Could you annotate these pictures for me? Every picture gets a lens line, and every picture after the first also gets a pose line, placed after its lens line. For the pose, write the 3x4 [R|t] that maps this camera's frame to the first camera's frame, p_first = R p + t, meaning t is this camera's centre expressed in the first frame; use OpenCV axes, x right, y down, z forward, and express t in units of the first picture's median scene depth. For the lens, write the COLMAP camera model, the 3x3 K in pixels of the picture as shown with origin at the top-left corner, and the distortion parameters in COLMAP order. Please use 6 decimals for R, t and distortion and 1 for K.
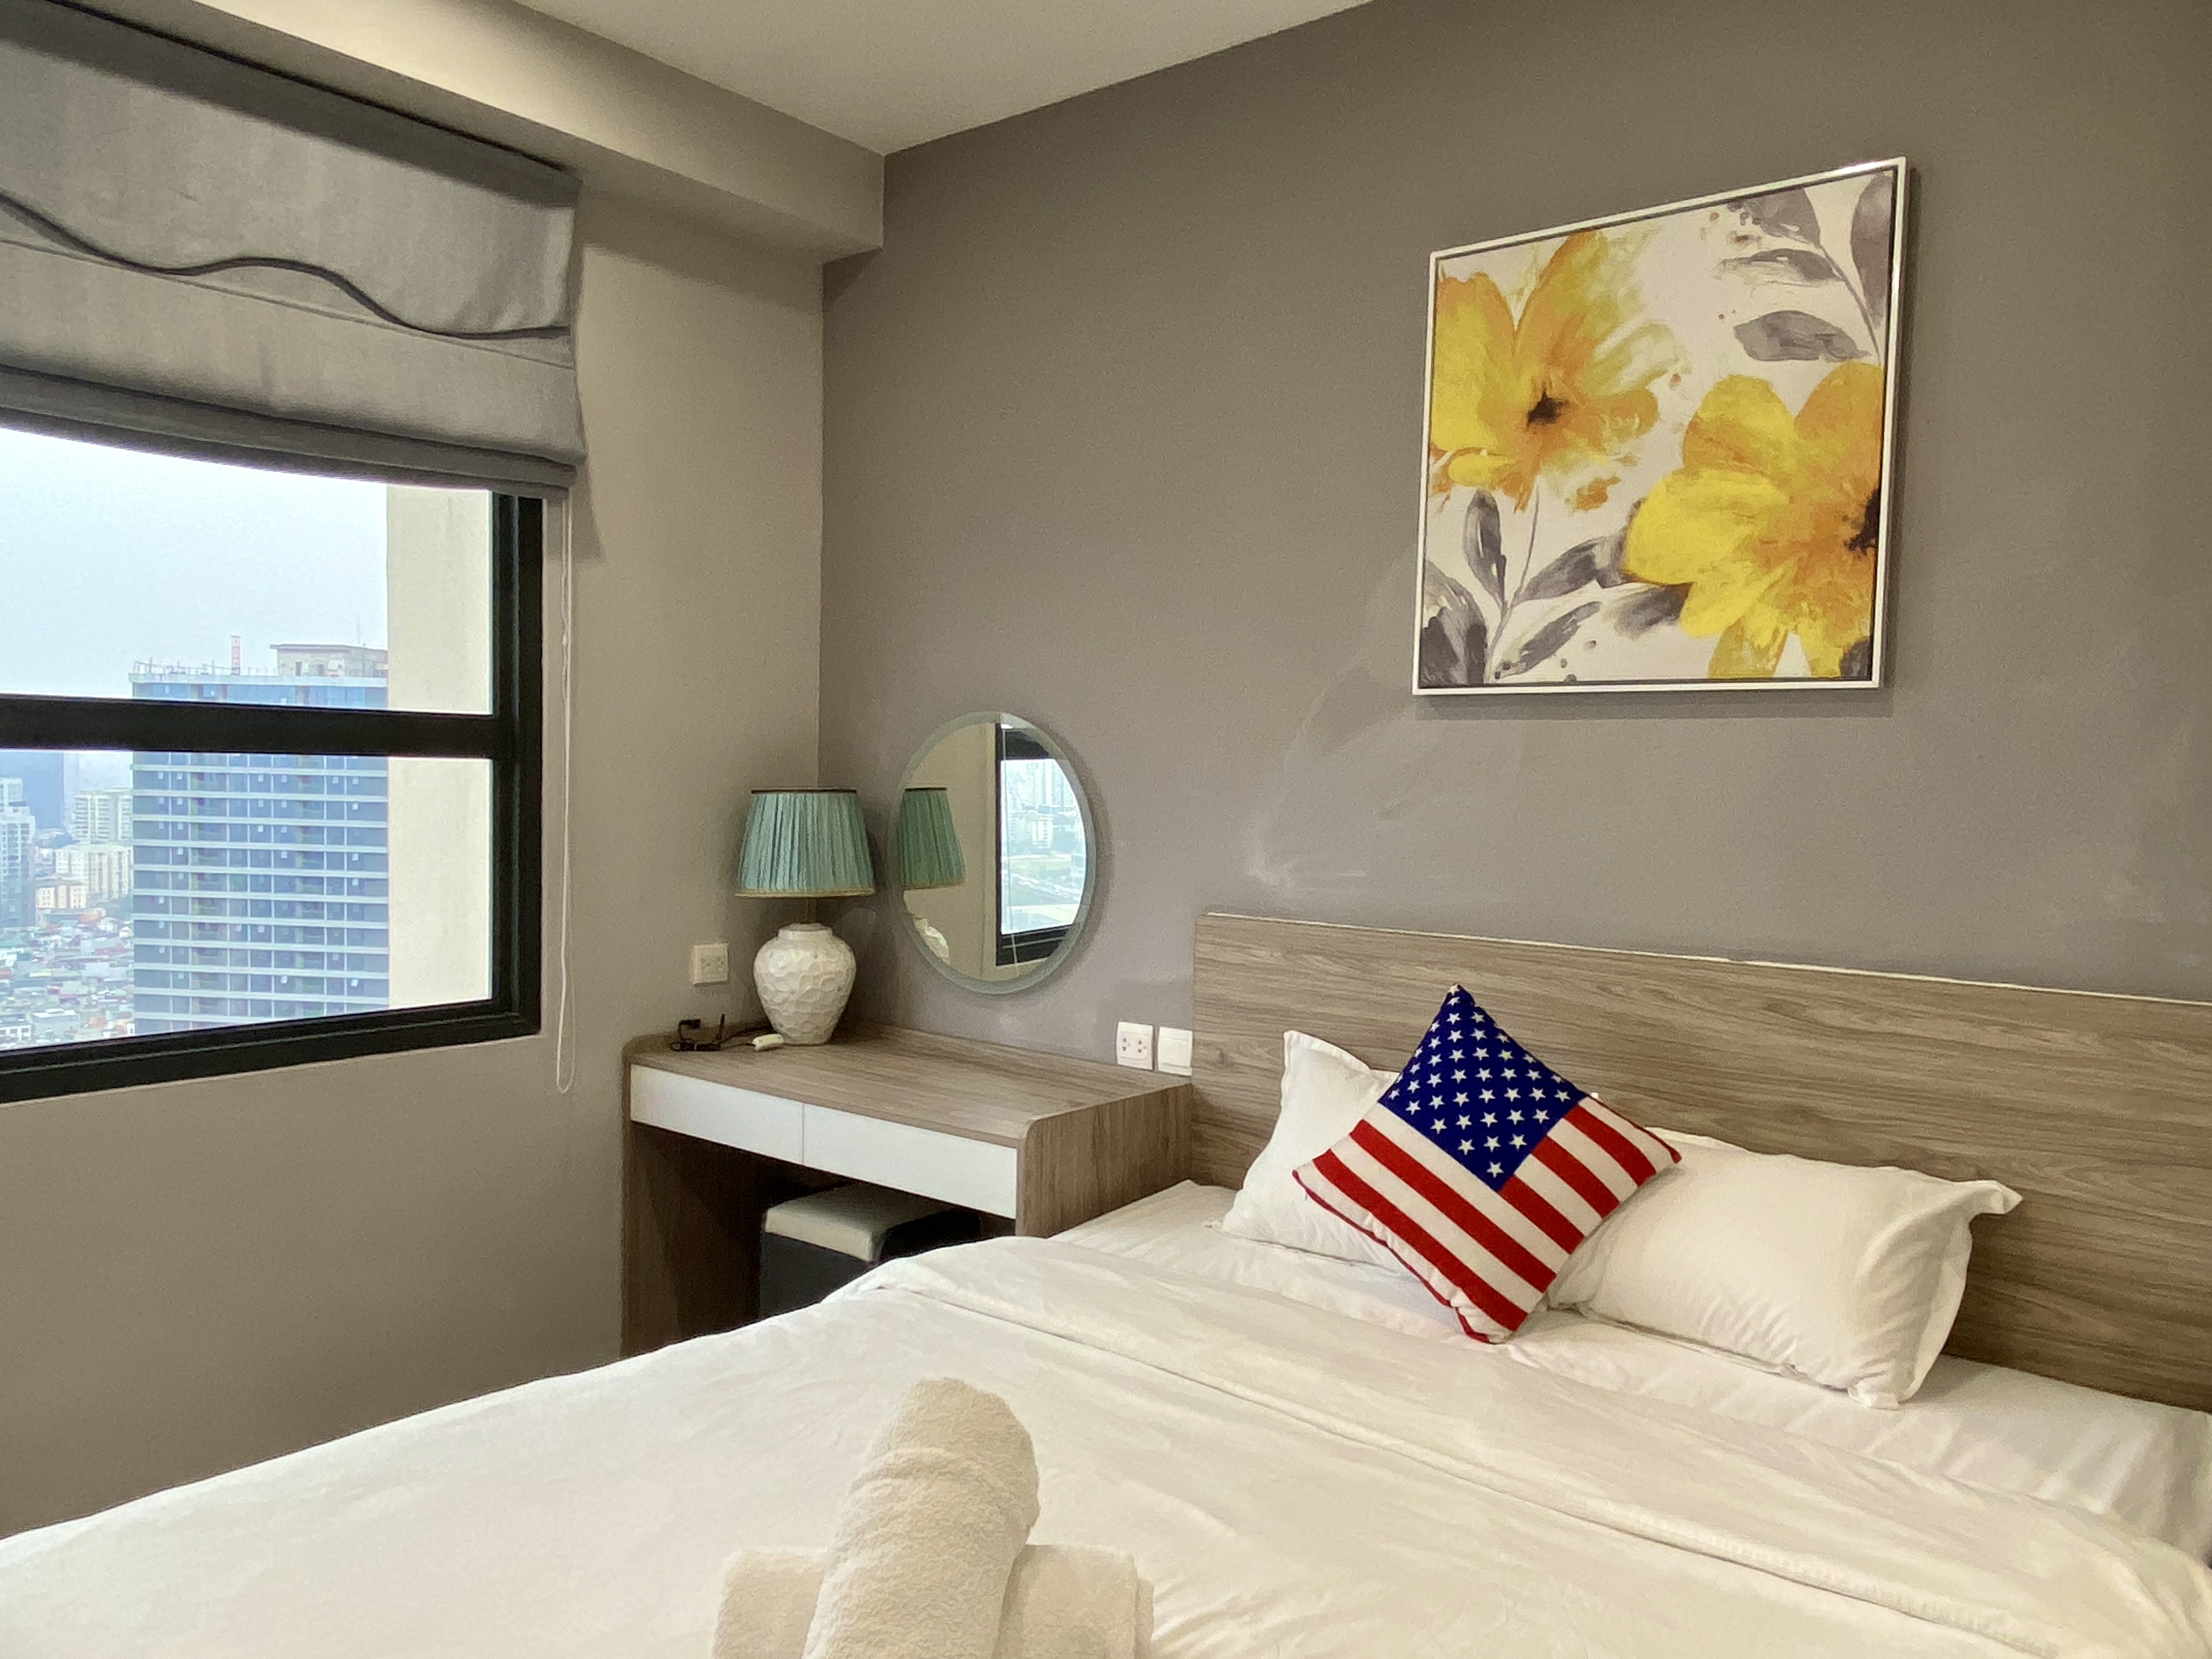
lens RADIAL K [[1557.9, 0, 1106.0], [0, 1557.9, 829.5], [0, 0, 1]] dist [0.134247, -0.215132]
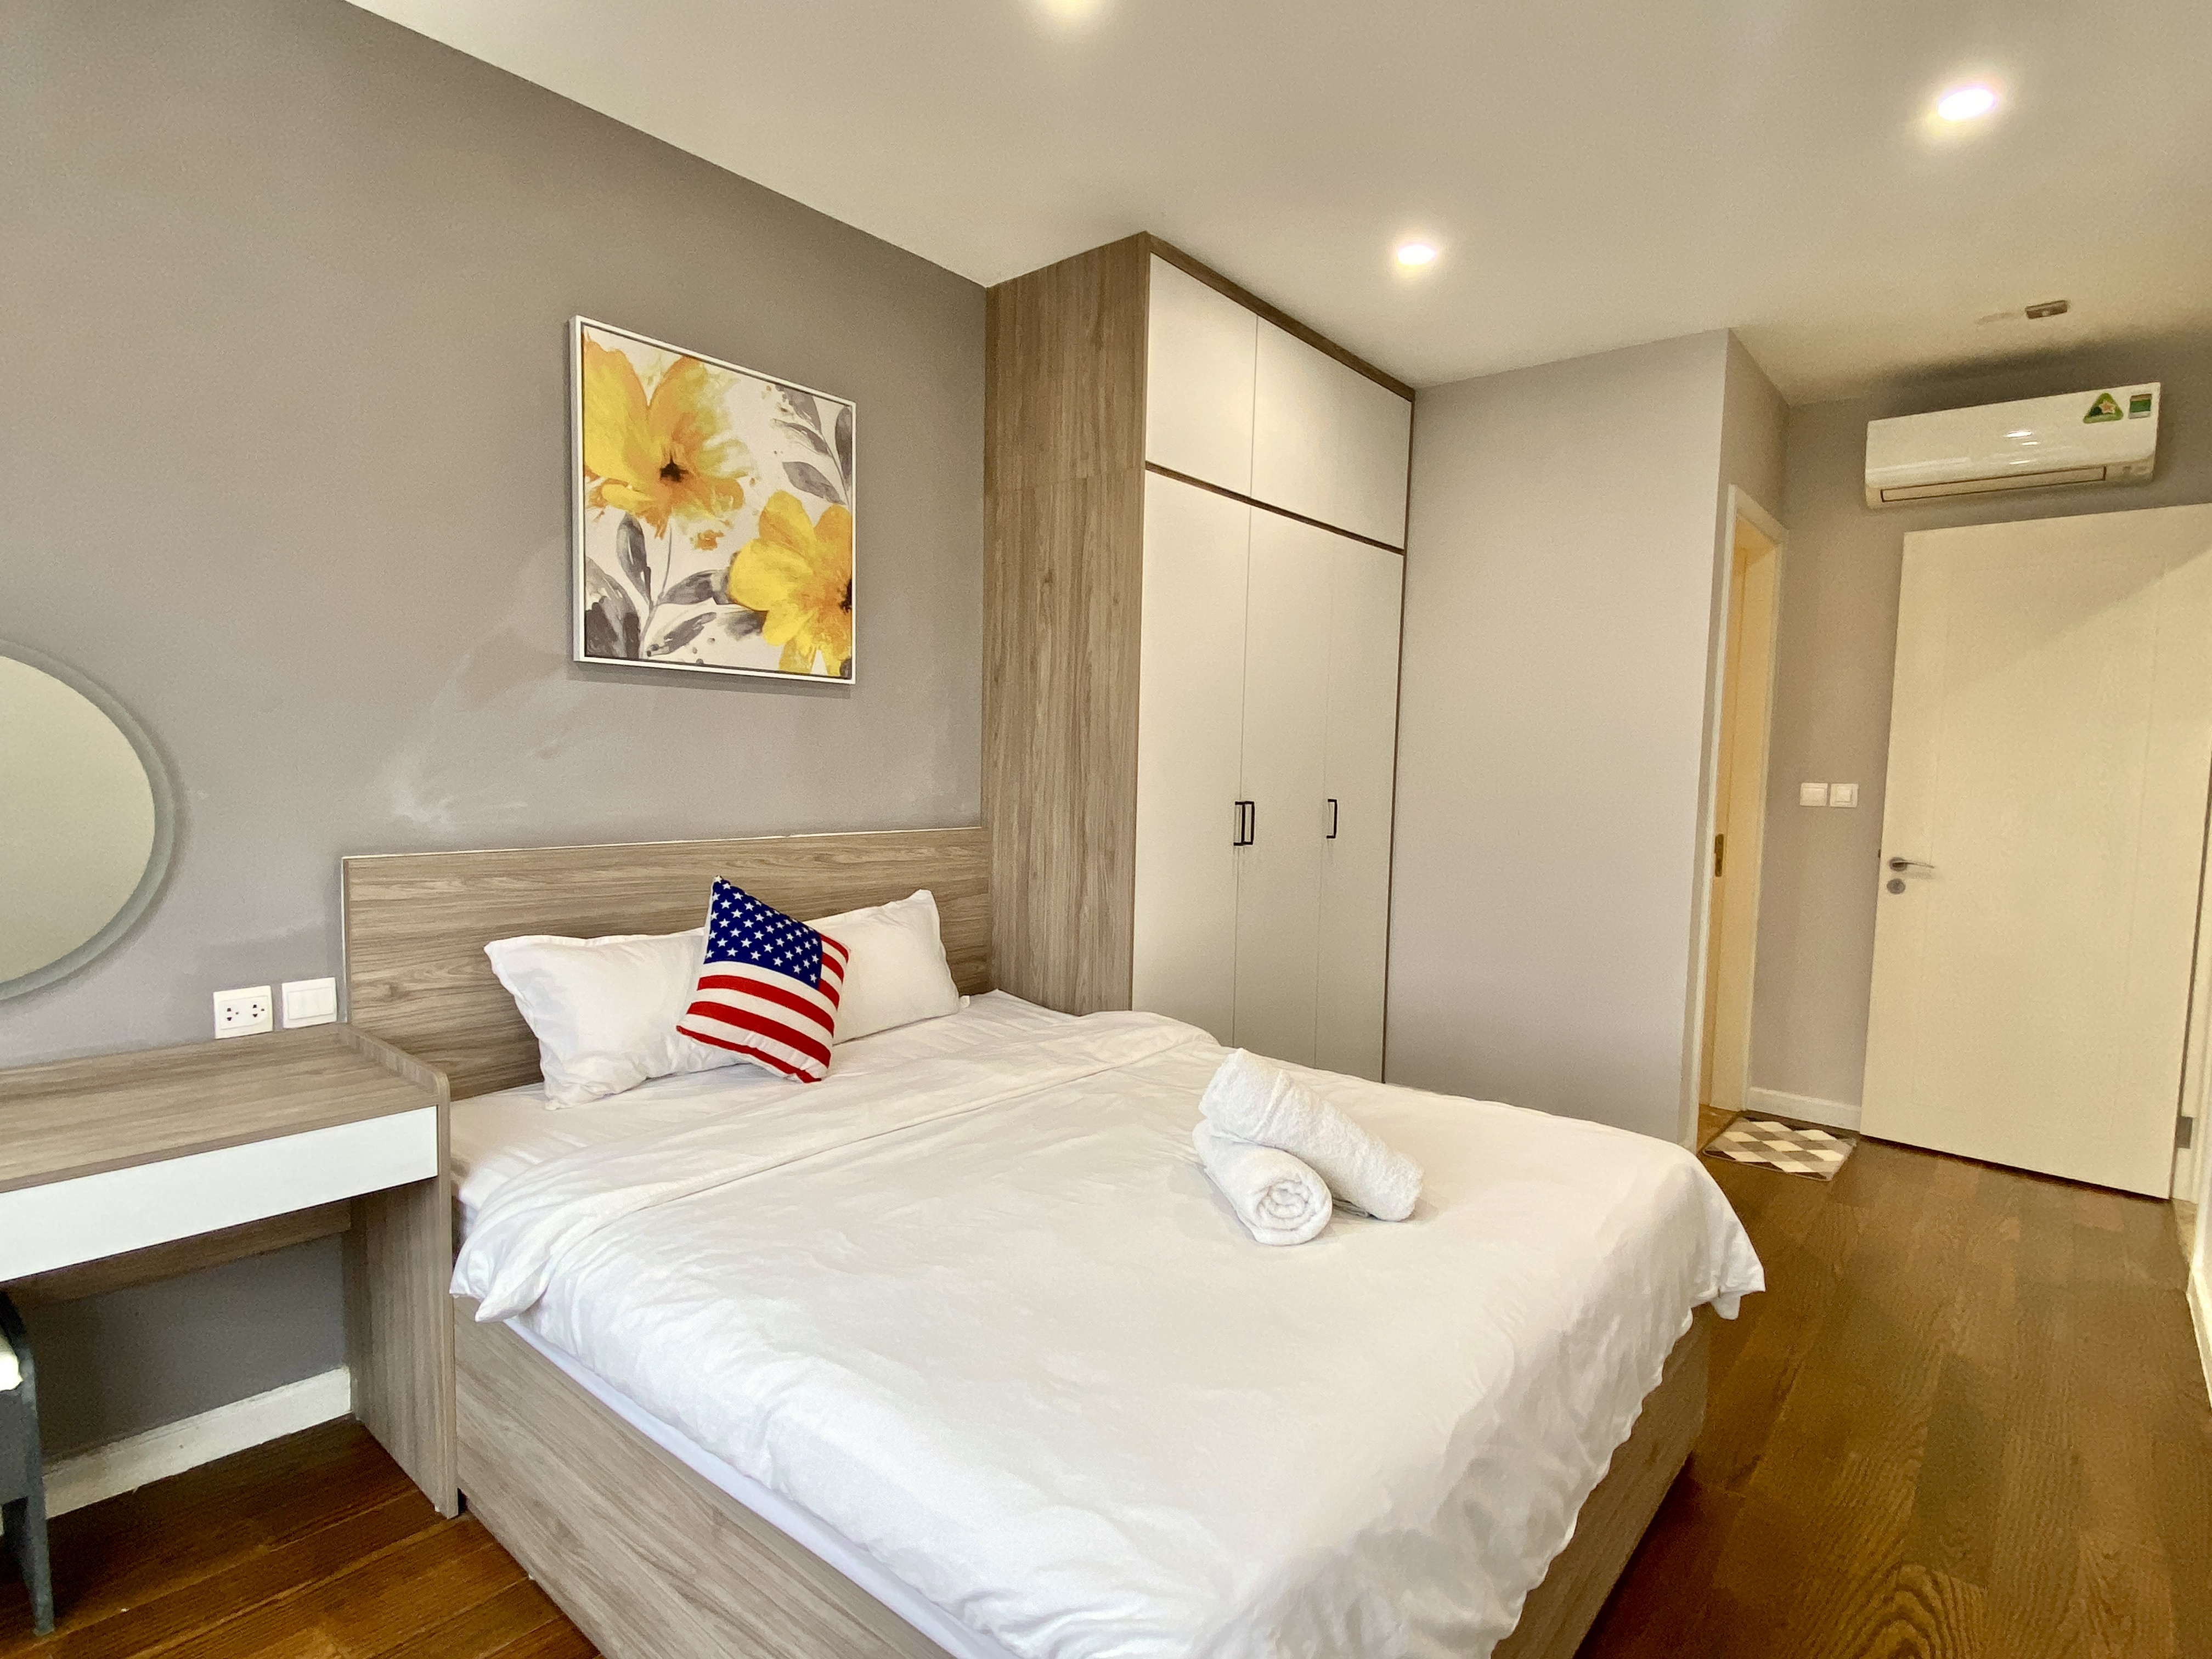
lens RADIAL K [[1174.8, 0, 1106.0], [0, 1174.8, 829.5], [0, 0, 1]] dist [-0.000898, -0.000255]
pose [[0.001677, -0.094392, 0.995534, -0.831161], [0.000845, 0.995535, 0.094391, -0.042457], [-0.999998, 0.000683, 0.001749, 0.616186]]
